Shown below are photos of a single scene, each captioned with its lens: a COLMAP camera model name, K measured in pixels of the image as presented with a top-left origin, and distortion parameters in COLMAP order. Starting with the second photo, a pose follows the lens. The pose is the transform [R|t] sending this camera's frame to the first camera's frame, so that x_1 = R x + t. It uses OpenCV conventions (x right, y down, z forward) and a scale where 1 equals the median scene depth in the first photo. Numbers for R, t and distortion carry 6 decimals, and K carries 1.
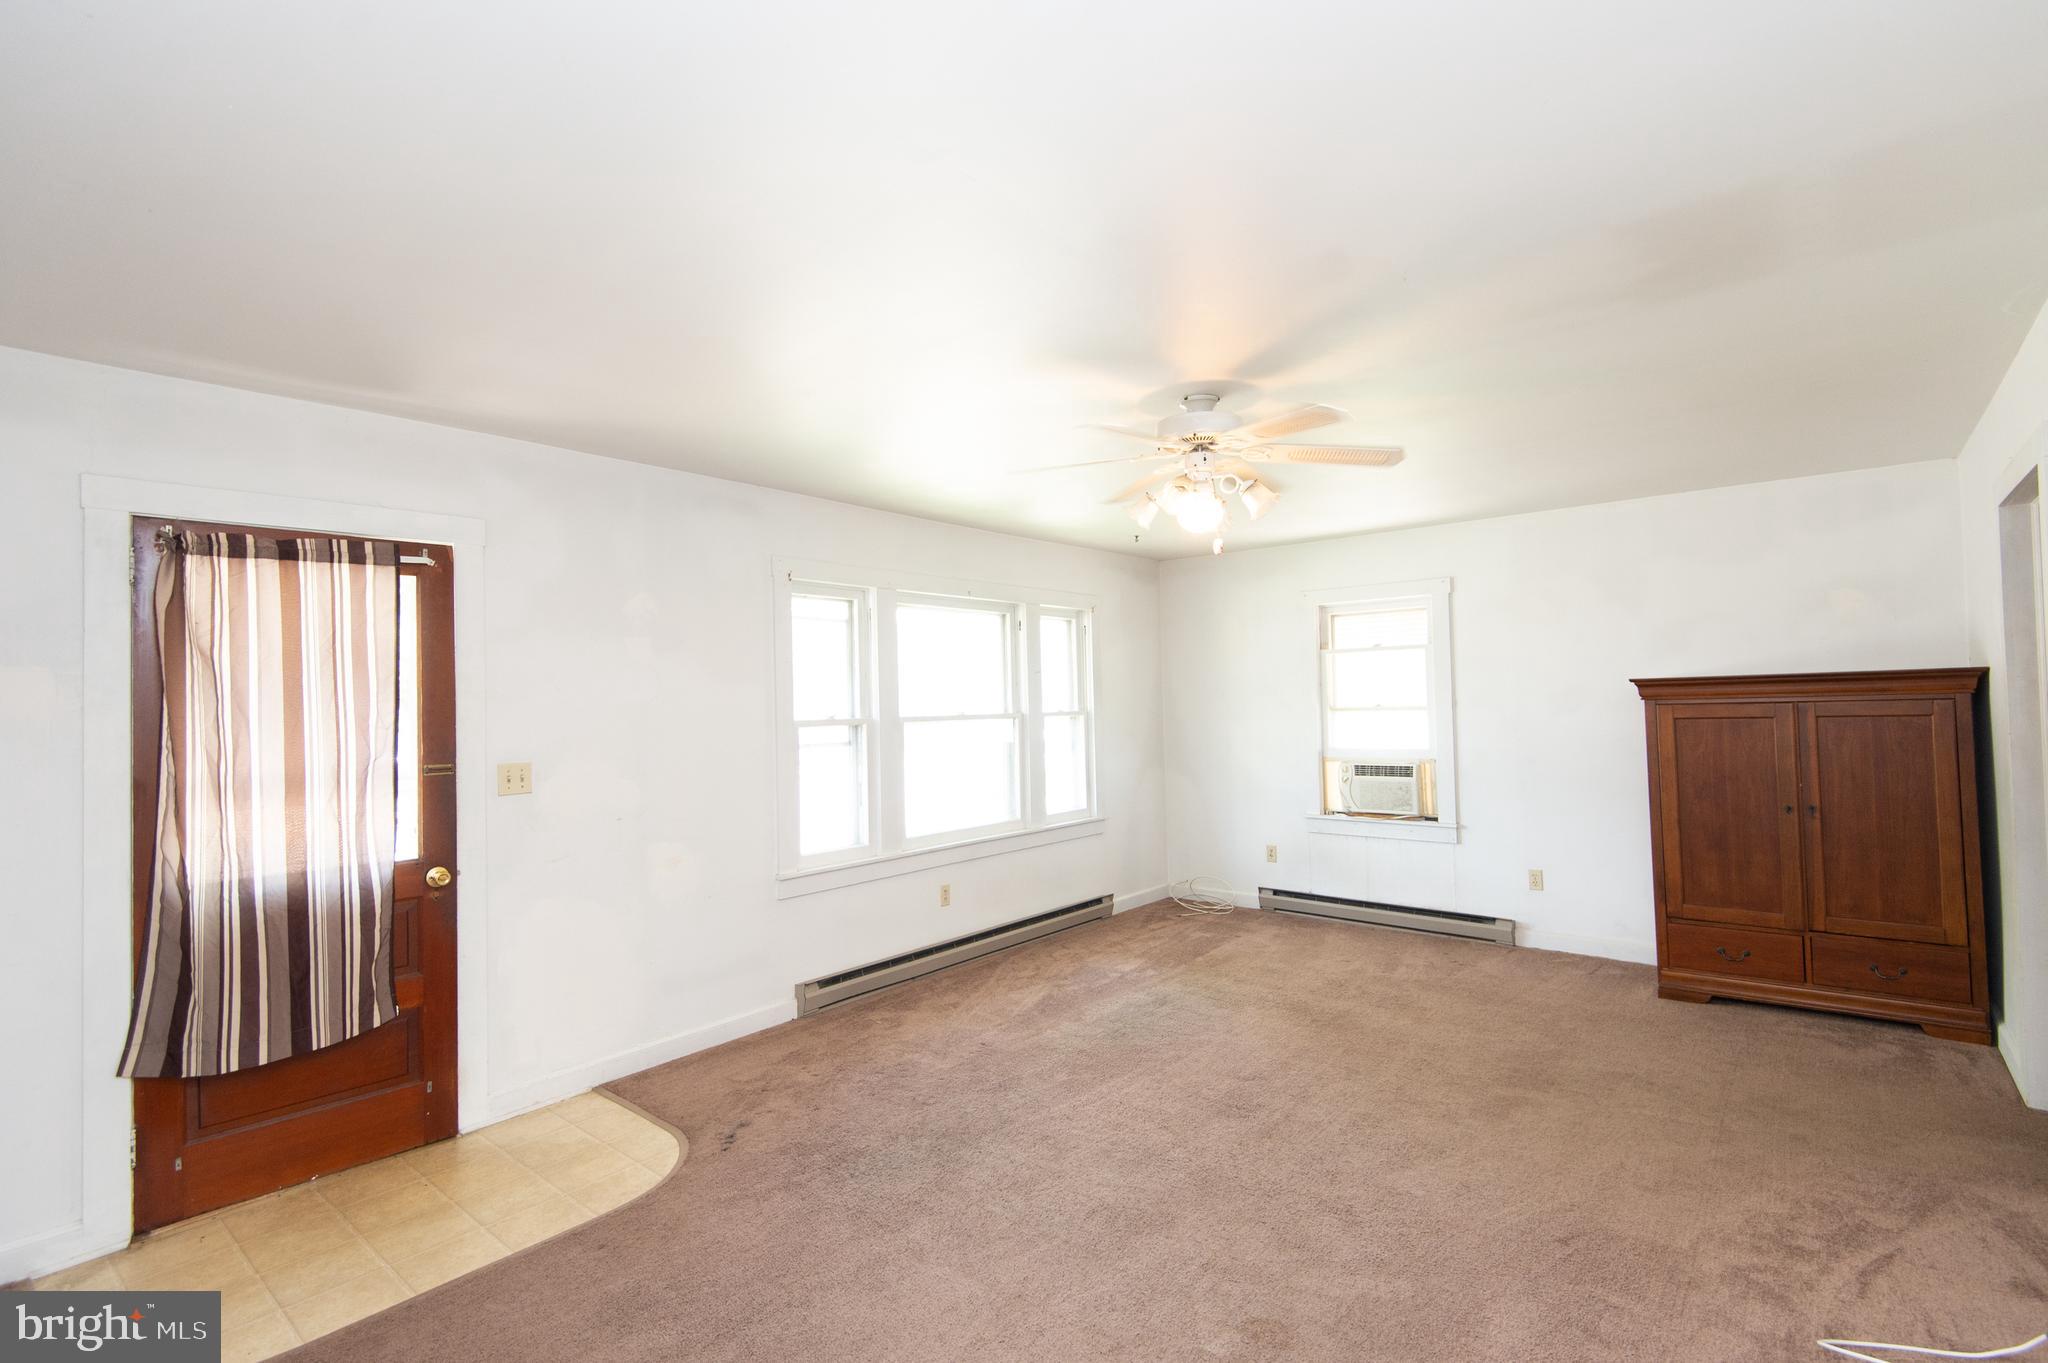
lens RADIAL K [[960.9, 0, 1031.2], [0, 960.9, 681.3], [0, 0, 1]] dist [0.034451, -0.018547]
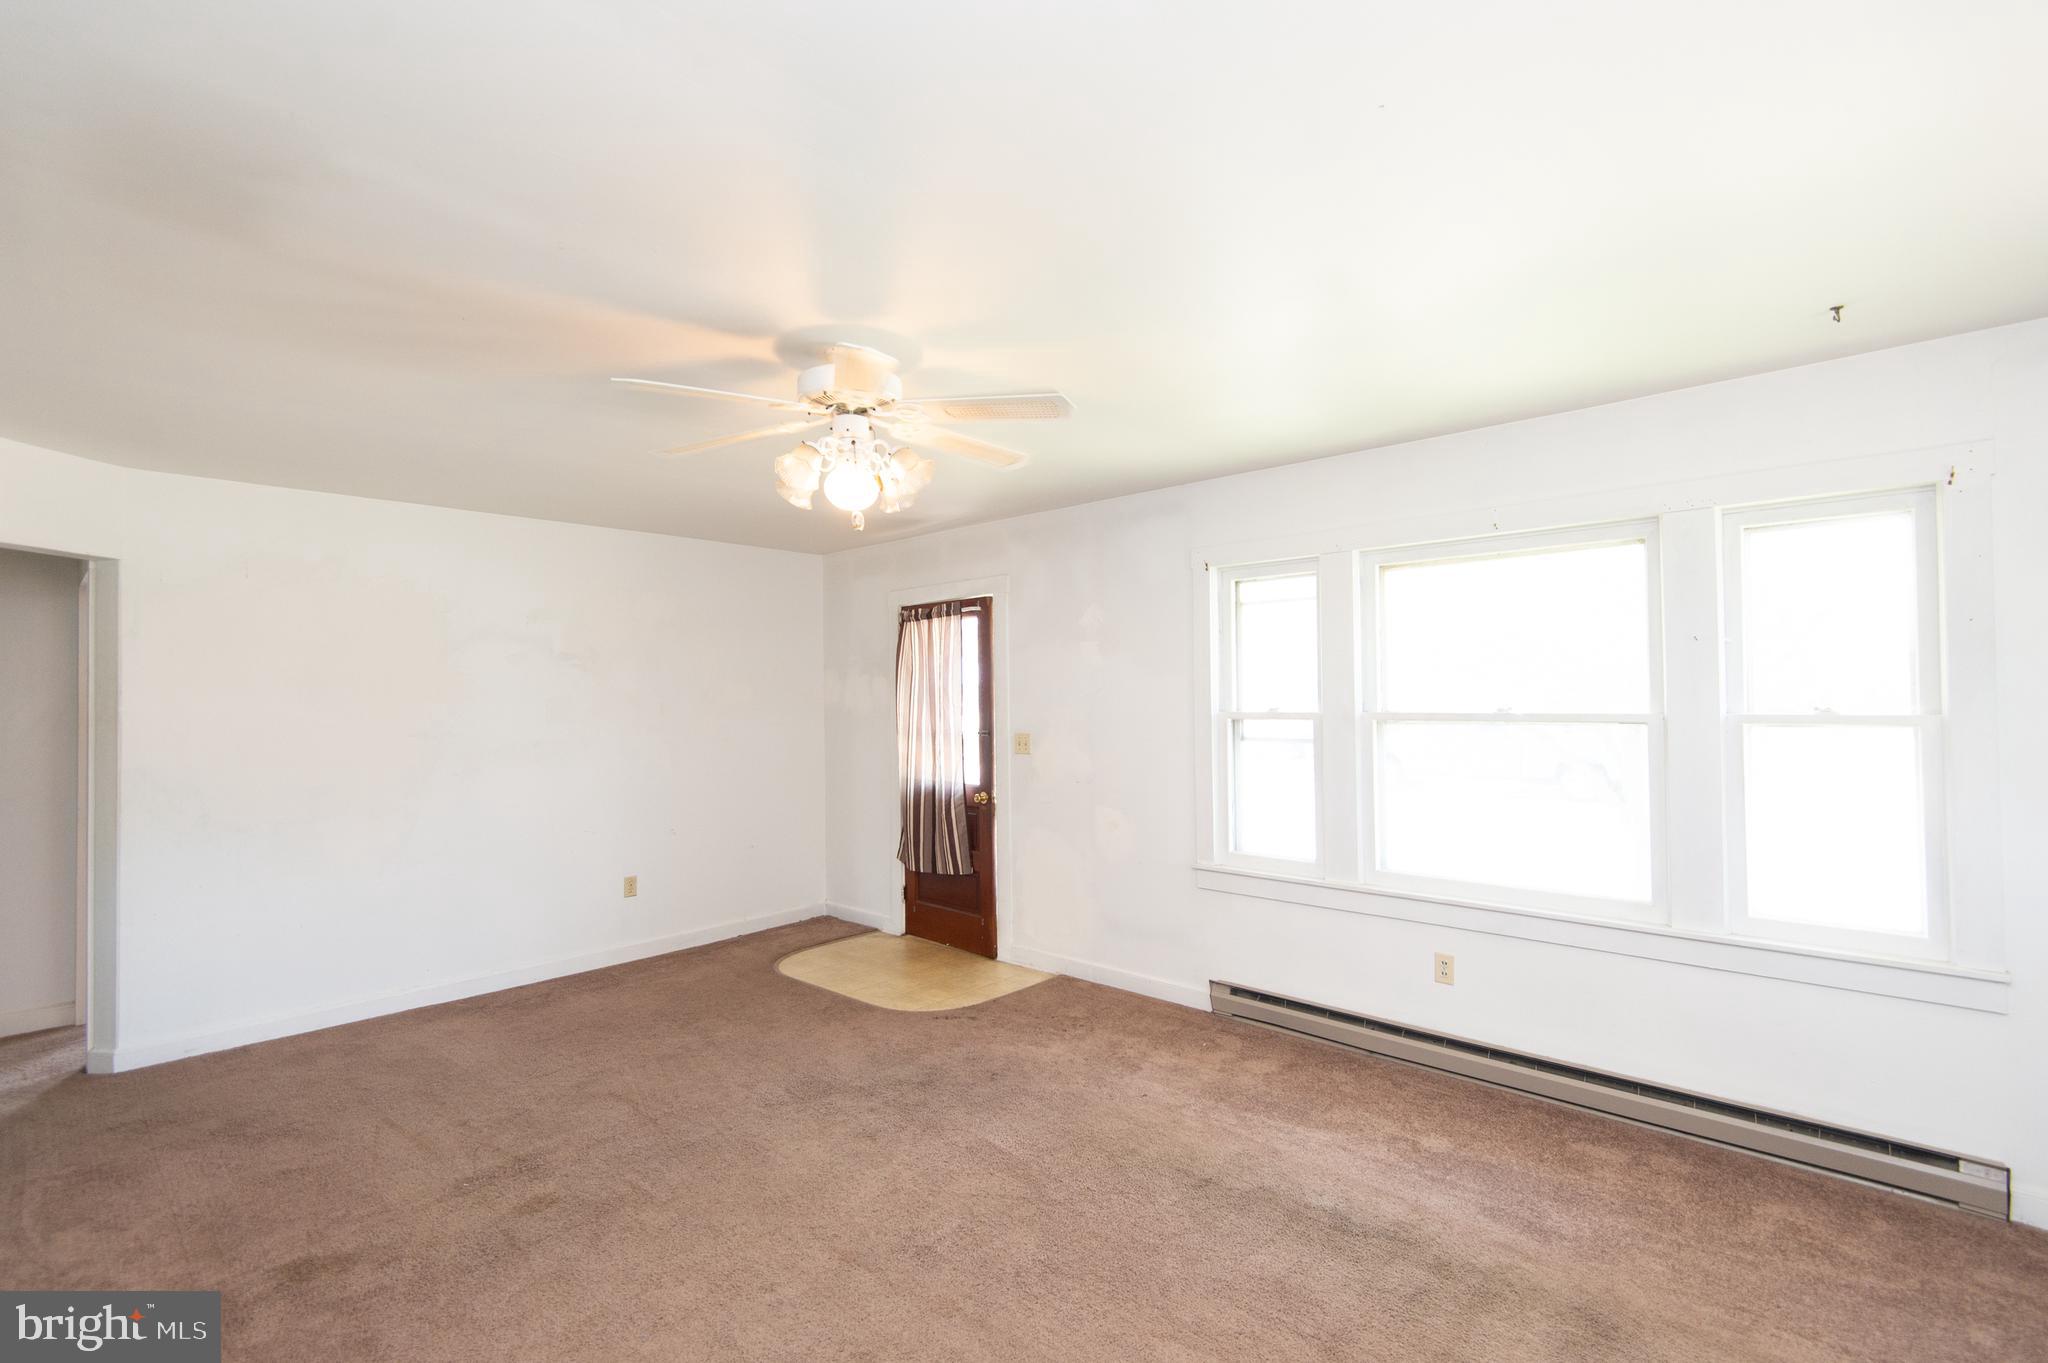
lens RADIAL K [[928.4, 0, 1024.0], [0, 928.4, 681.5], [0, 0, 1]] dist [0.028703, -0.016929]
pose [[-0.062103, 0.009372, -0.998026, 0.793801], [0.036560, 0.999306, 0.007109, -0.004866], [0.997400, -0.036046, -0.062403, 0.966387]]
